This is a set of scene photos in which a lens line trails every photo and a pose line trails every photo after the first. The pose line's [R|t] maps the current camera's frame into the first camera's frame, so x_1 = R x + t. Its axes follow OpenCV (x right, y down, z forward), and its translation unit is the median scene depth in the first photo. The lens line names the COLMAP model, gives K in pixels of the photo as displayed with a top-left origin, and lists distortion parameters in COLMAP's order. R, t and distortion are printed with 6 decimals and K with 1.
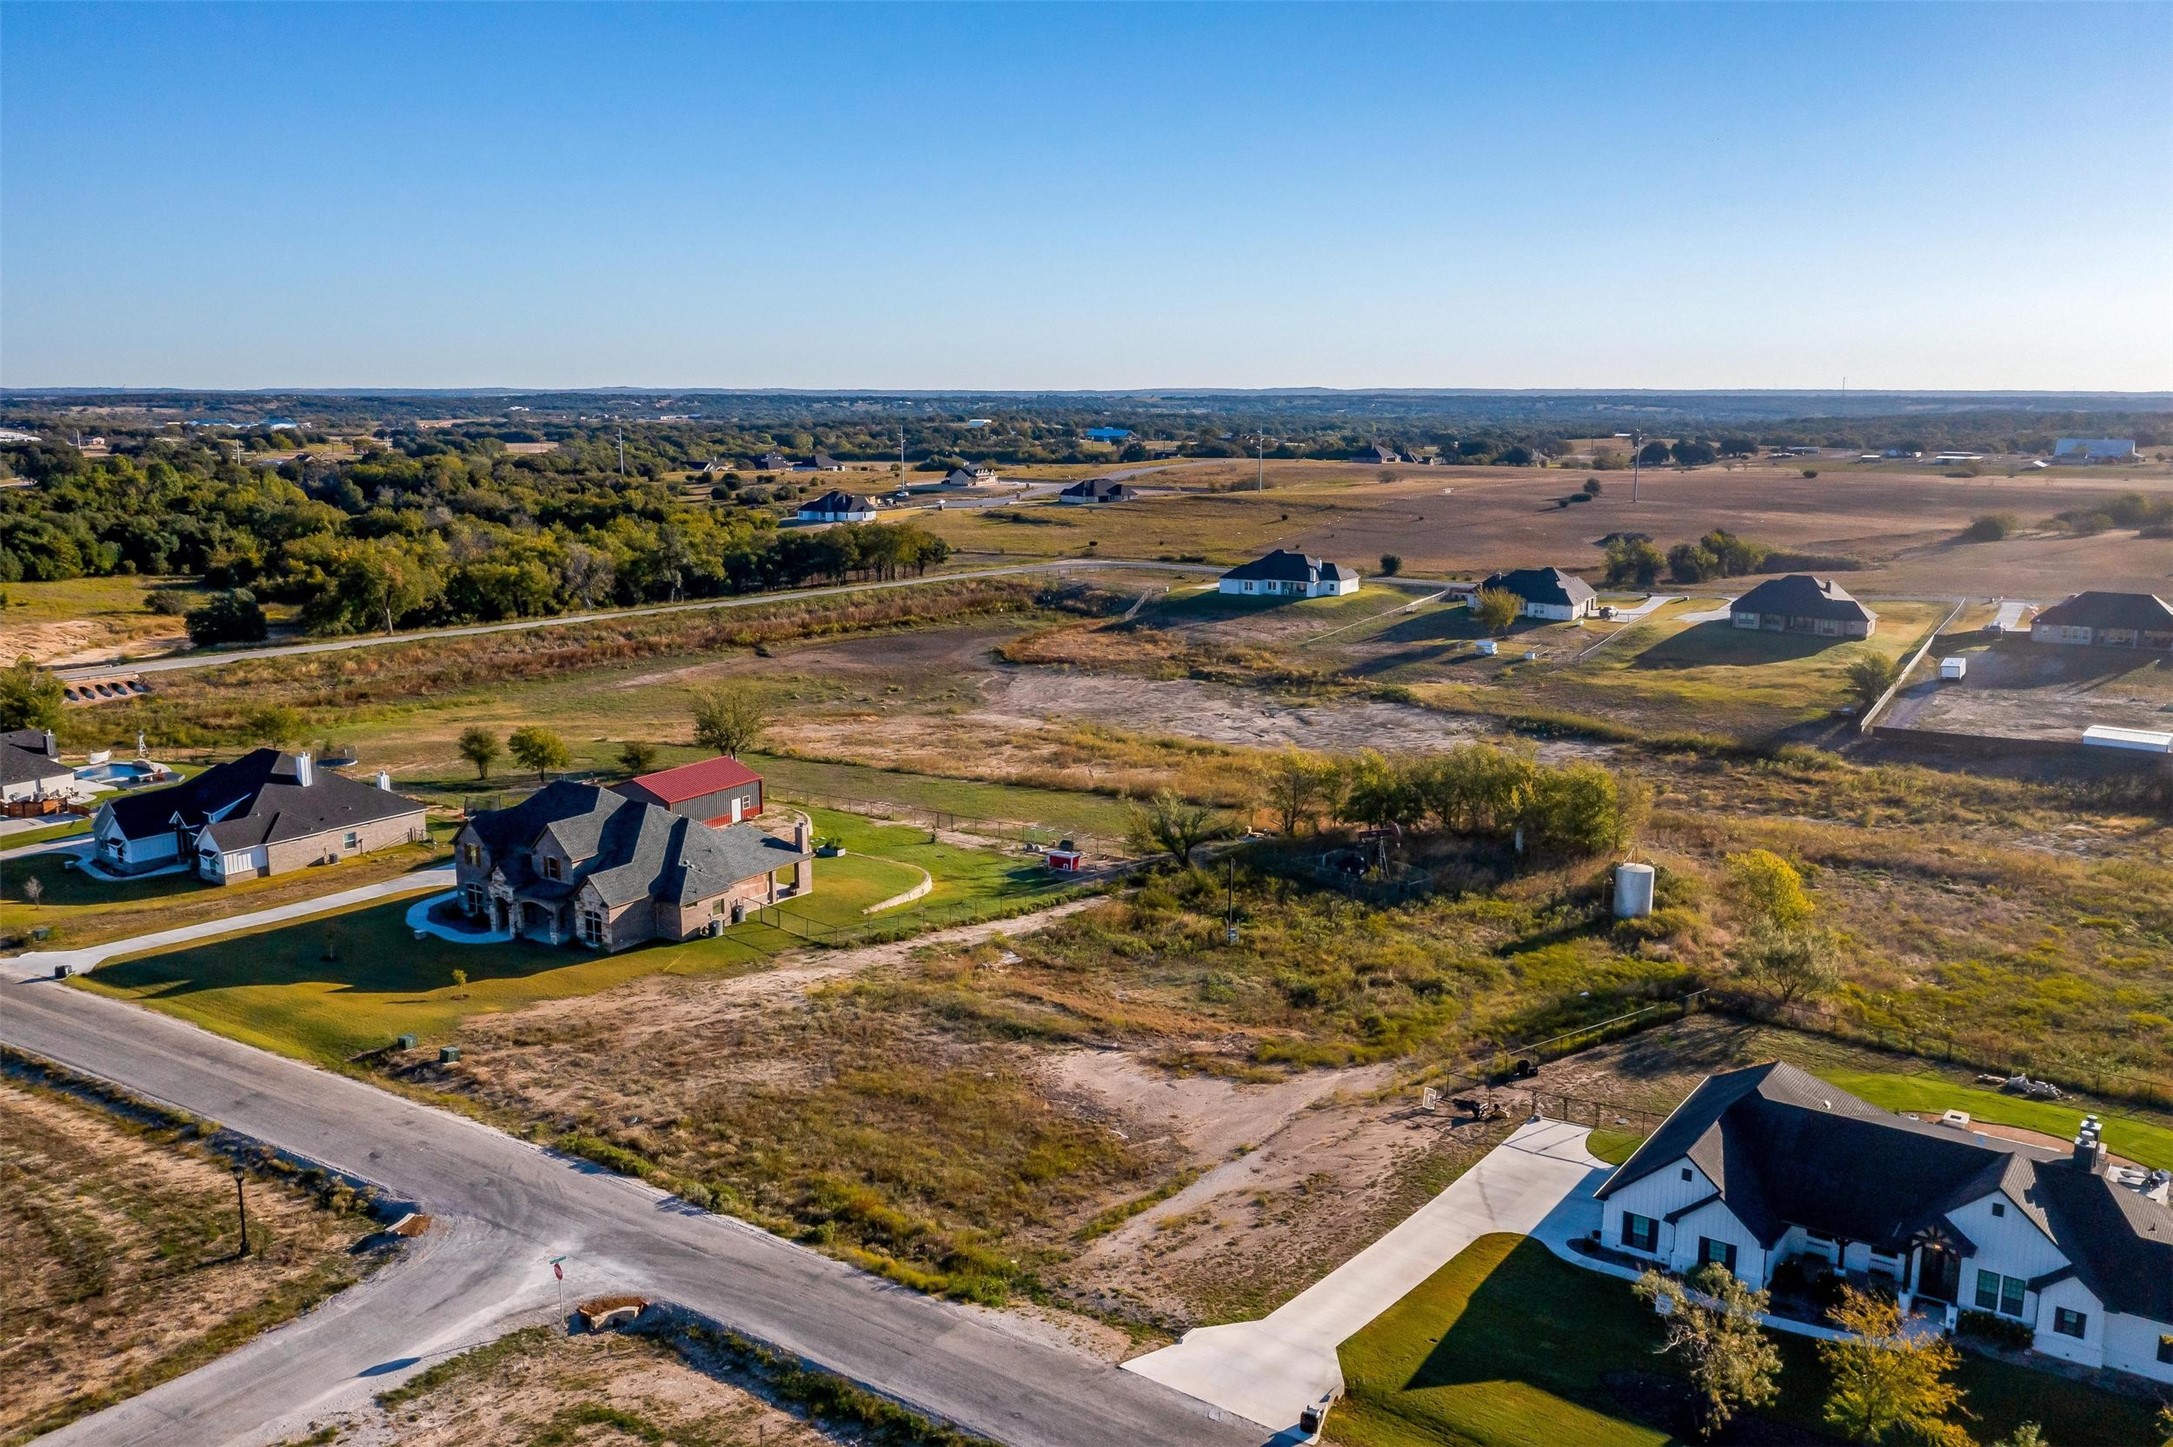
lens RADIAL K [[1765.6, 0, 1086.5], [0, 1765.6, 723.5], [0, 0, 1]] dist [-0.006733, 0.000795]
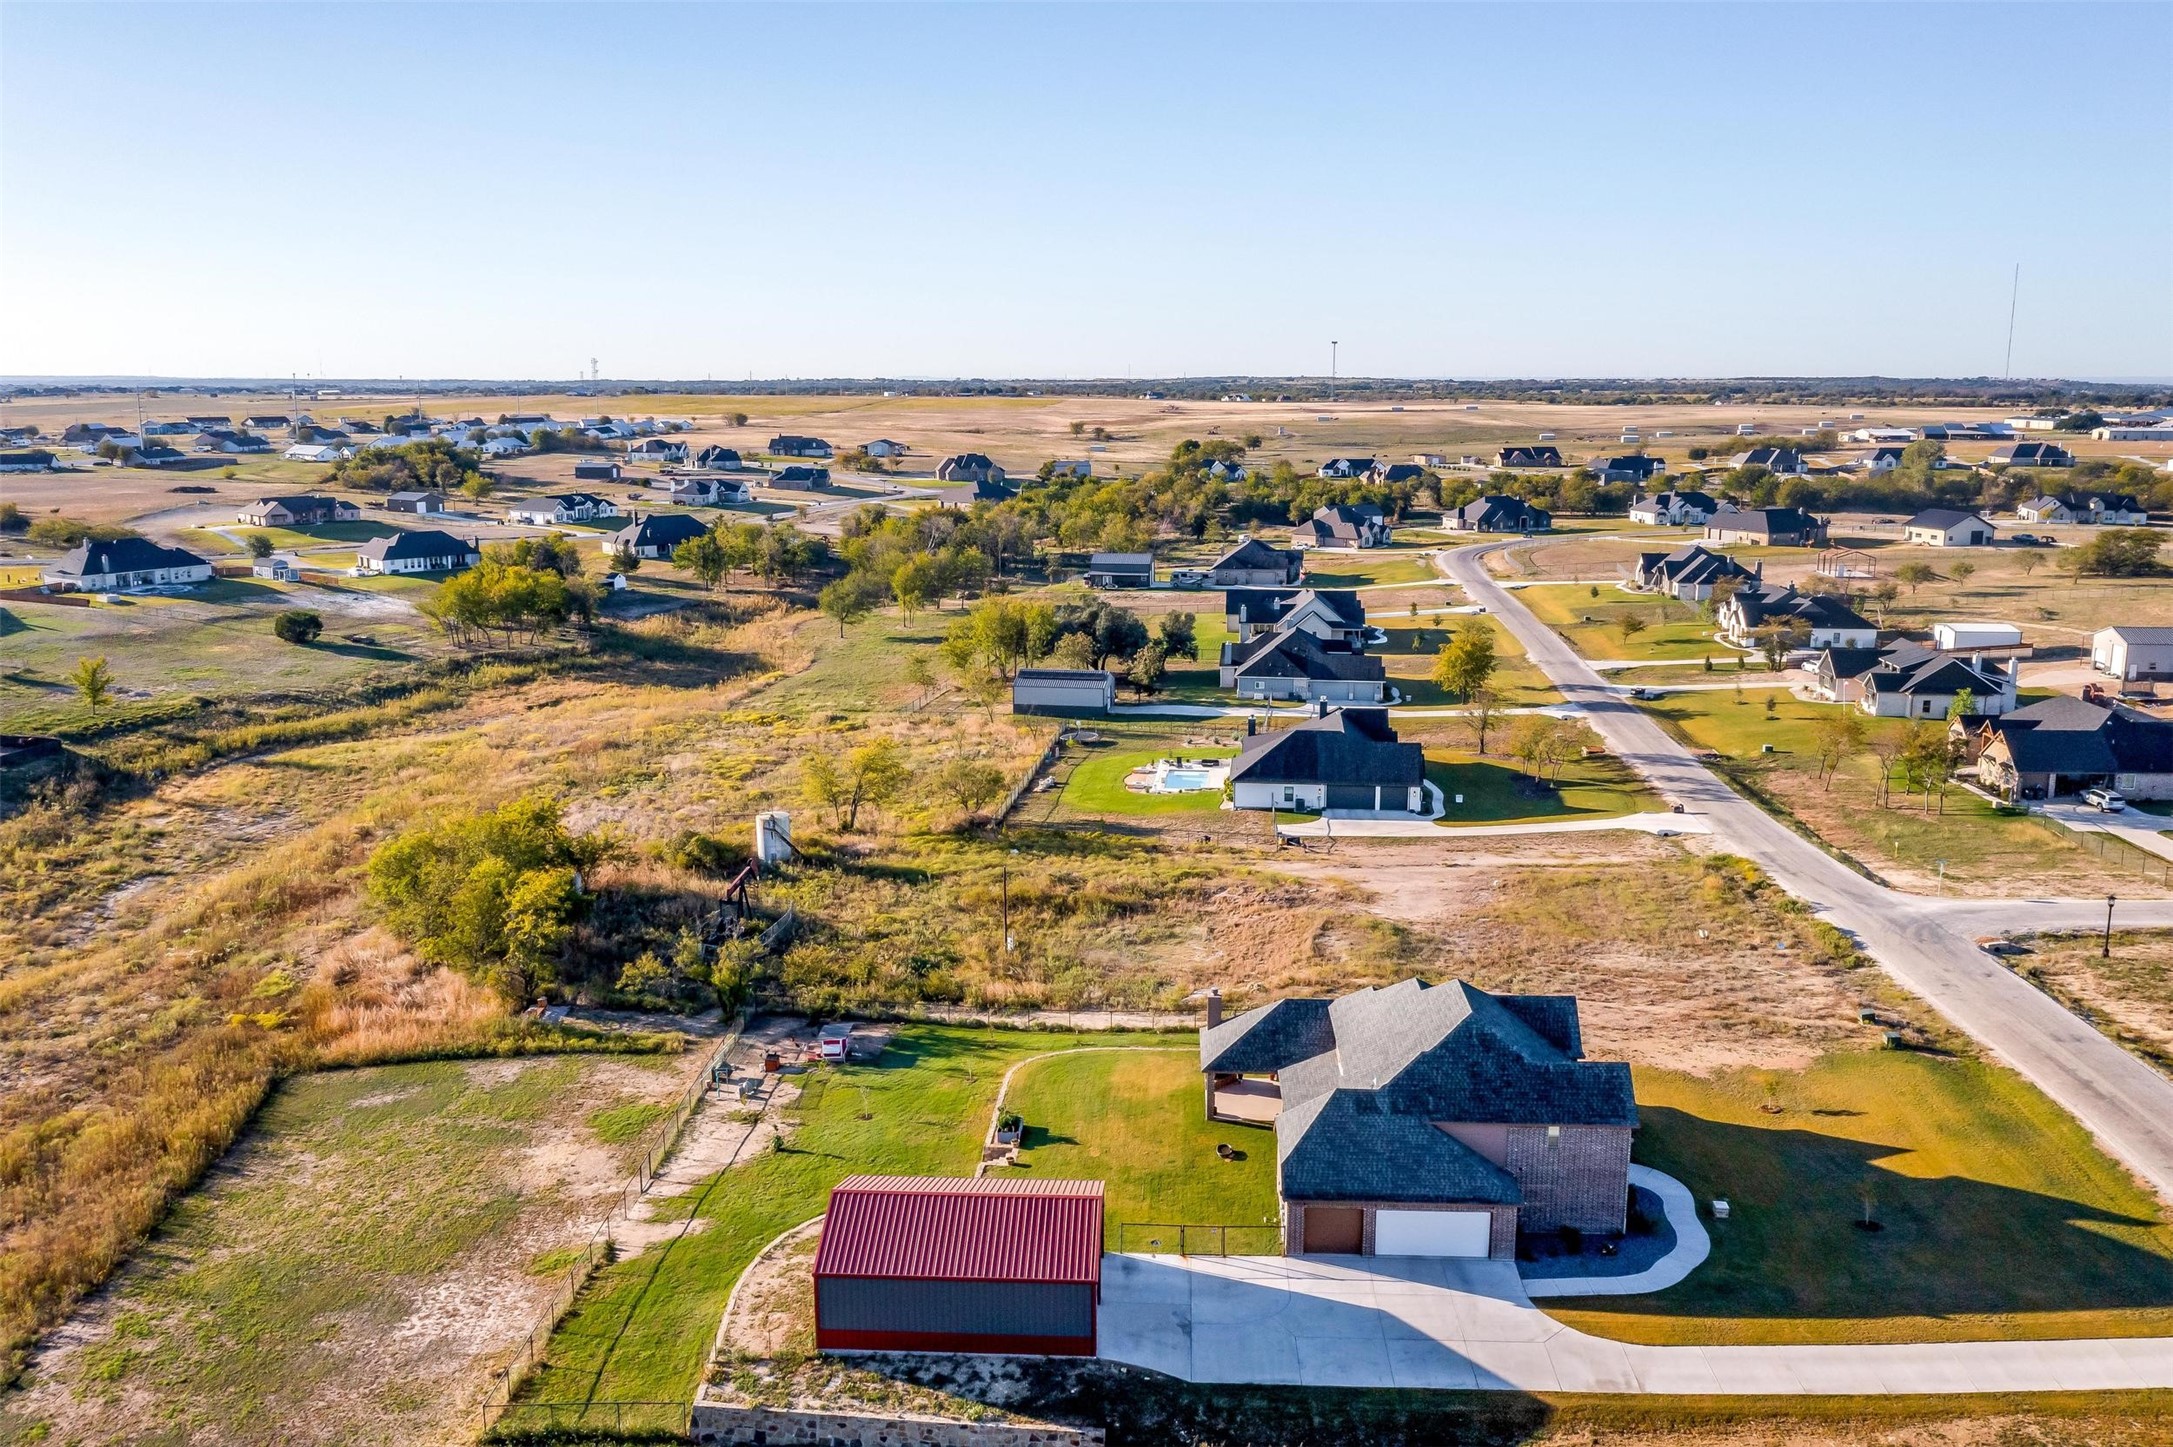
lens RADIAL K [[1734.4, 0, 1092.7], [0, 1734.4, 724.8], [0, 0, 1]] dist [-0.003469, 0.005439]
pose [[-0.496067, -0.175620, 0.850338, -0.834906], [0.164947, 0.942437, 0.290868, -0.304373], [-0.852473, 0.284551, -0.438544, 1.533874]]
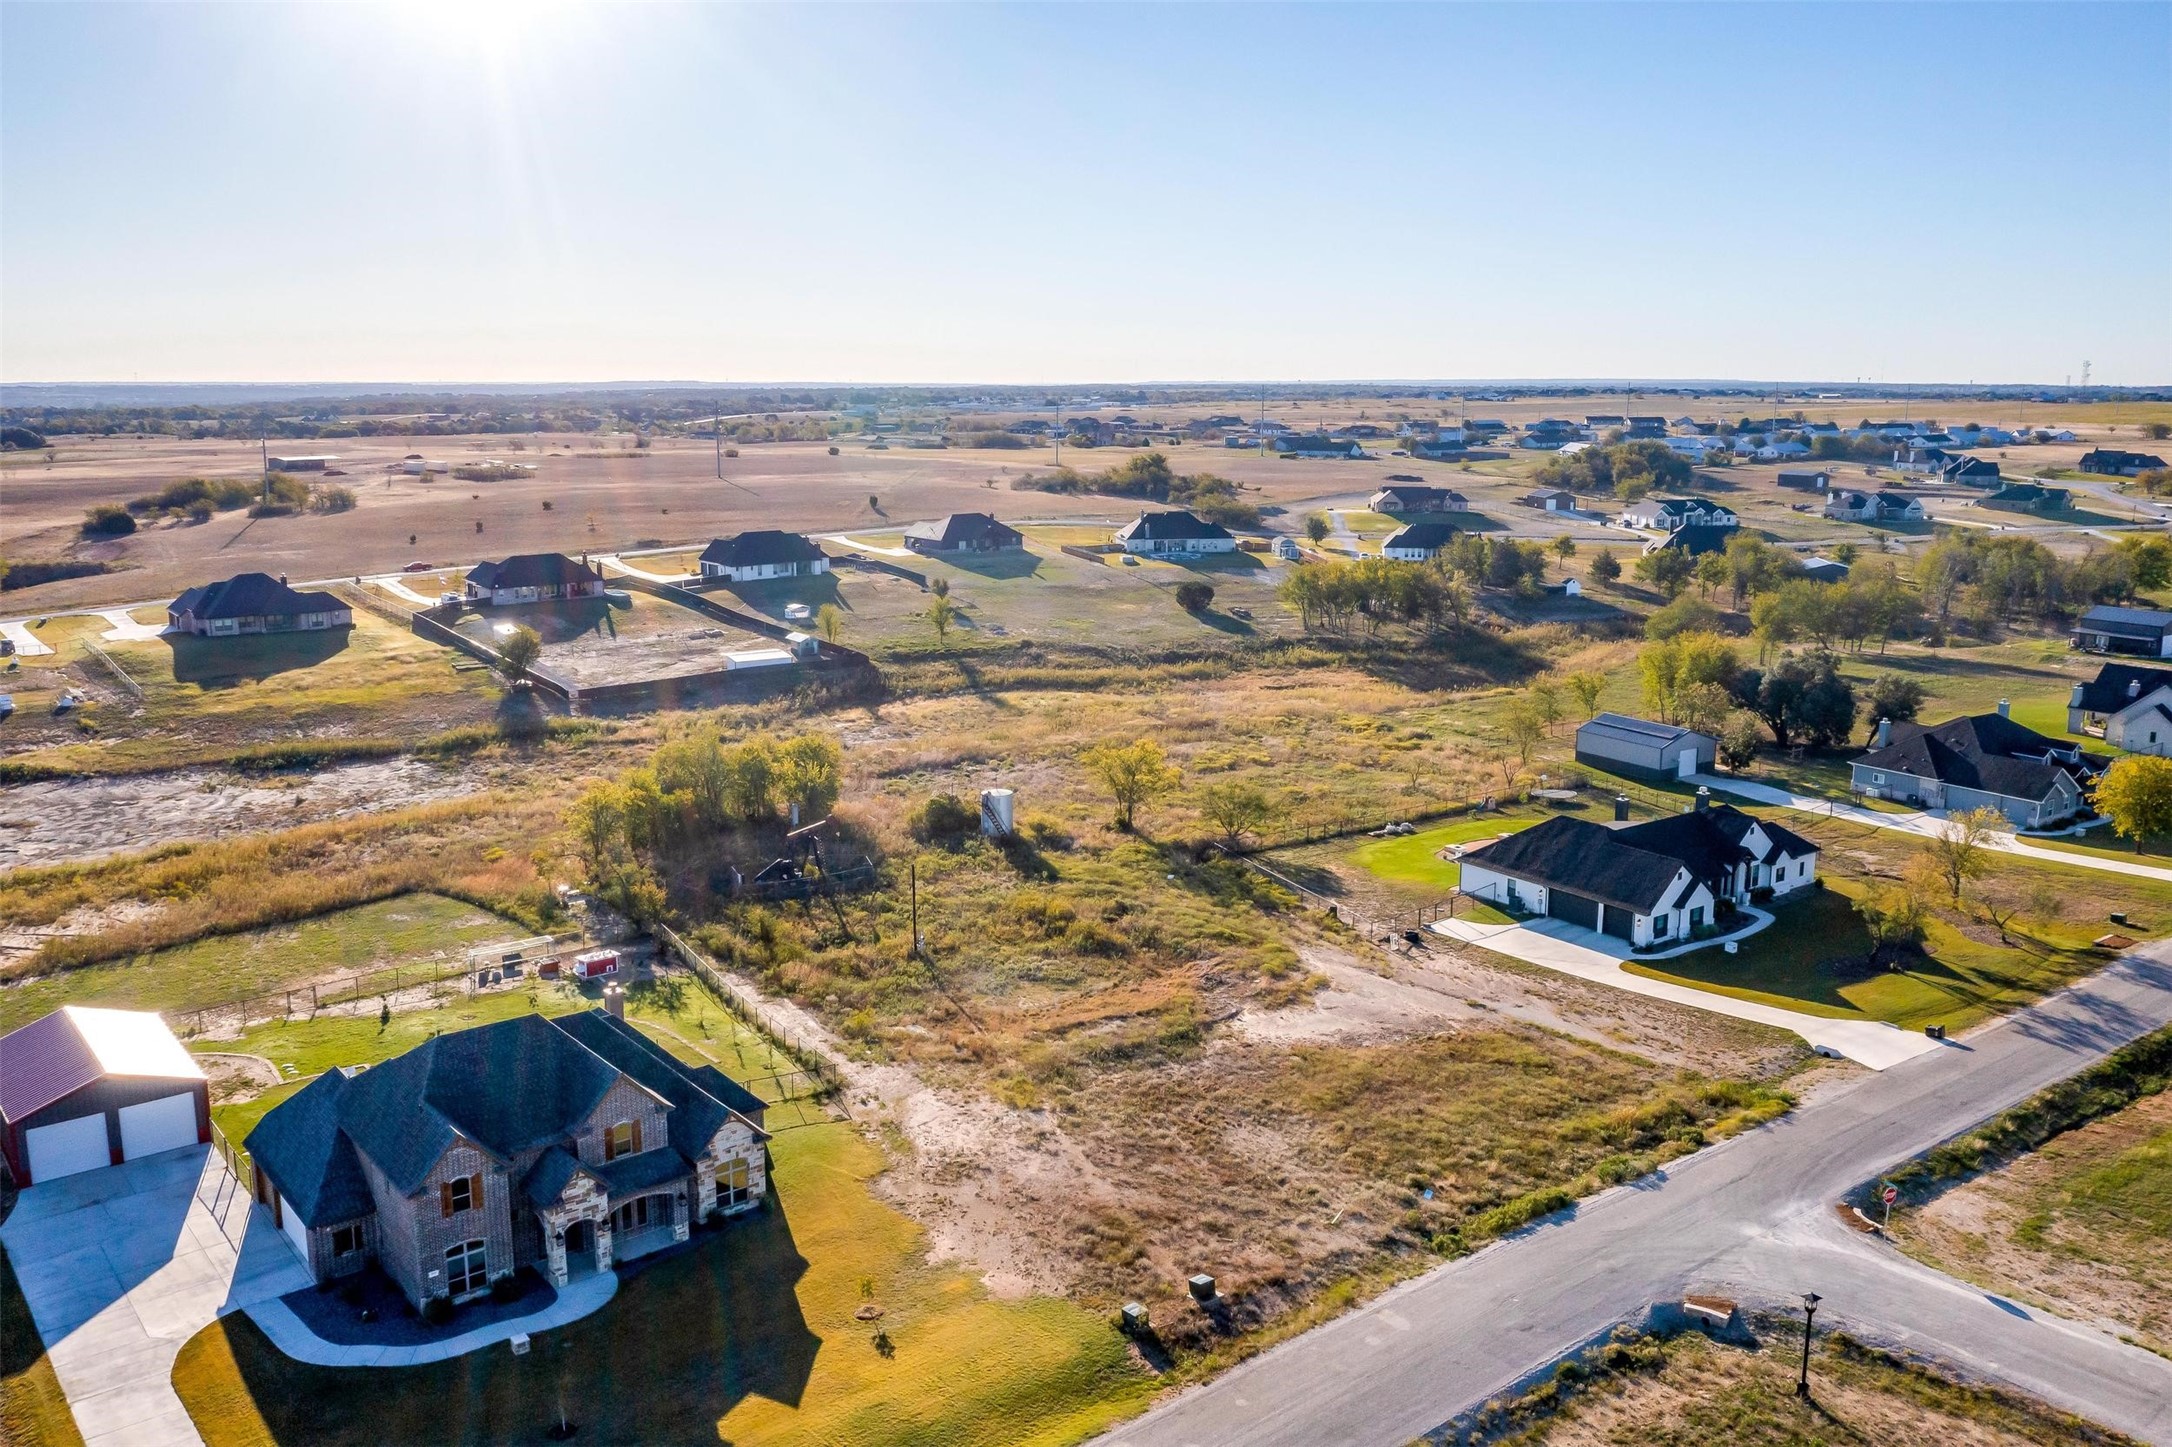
lens RADIAL K [[1733.6, 0, 1092.2], [0, 1733.6, 724.8], [0, 0, 1]] dist [-0.003469, 0.005439]
pose [[0.313989, -0.189922, 0.930237, -0.855689], [0.180551, 0.973853, 0.137884, -0.127247], [-0.932101, 0.124661, 0.340070, 0.652316]]
